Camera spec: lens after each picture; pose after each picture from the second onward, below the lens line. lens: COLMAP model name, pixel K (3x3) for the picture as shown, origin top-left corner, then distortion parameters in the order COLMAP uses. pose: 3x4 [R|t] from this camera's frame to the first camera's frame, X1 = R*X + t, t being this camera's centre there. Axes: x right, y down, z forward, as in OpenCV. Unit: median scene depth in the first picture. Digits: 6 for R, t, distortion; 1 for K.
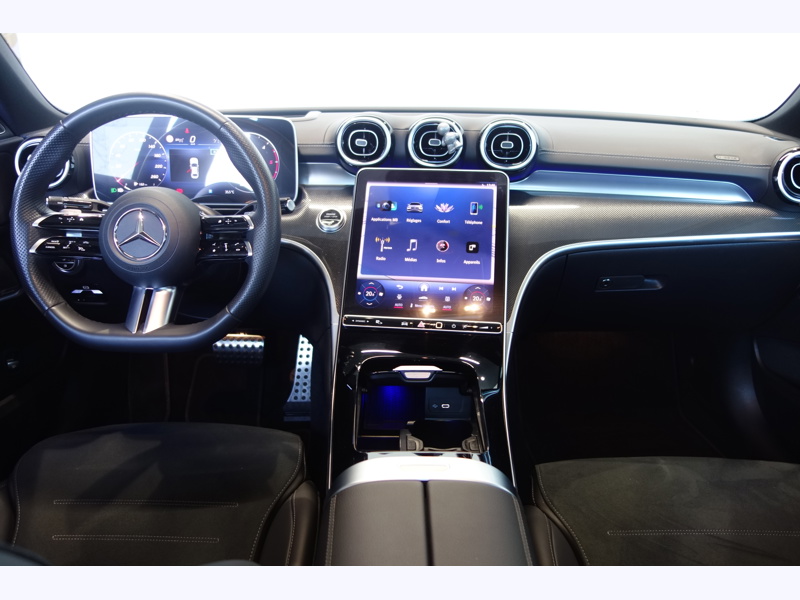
lens RADIAL K [[642.0, 0, 397.2], [0, 642.0, 304.2], [0, 0, 1]] dist [-0.010113, -0.007341]
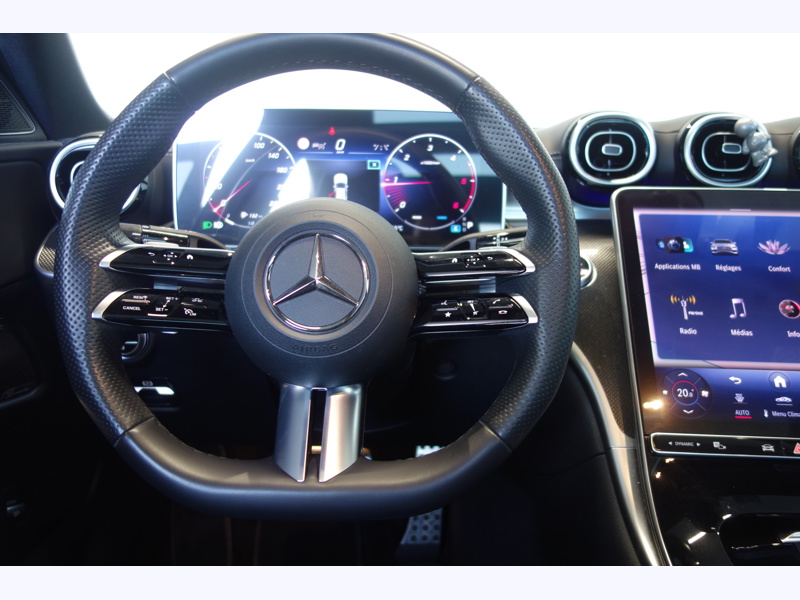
lens RADIAL K [[642.6, 0, 400.0], [0, 642.6, 300.0], [0, 0, 1]] dist [-0.008465, -0.007182]
pose [[0.999422, -0.003468, 0.033831, -0.303704], [0.008176, 0.990111, -0.140046, -0.019719], [-0.033011, 0.140242, 0.989567, 0.427602]]
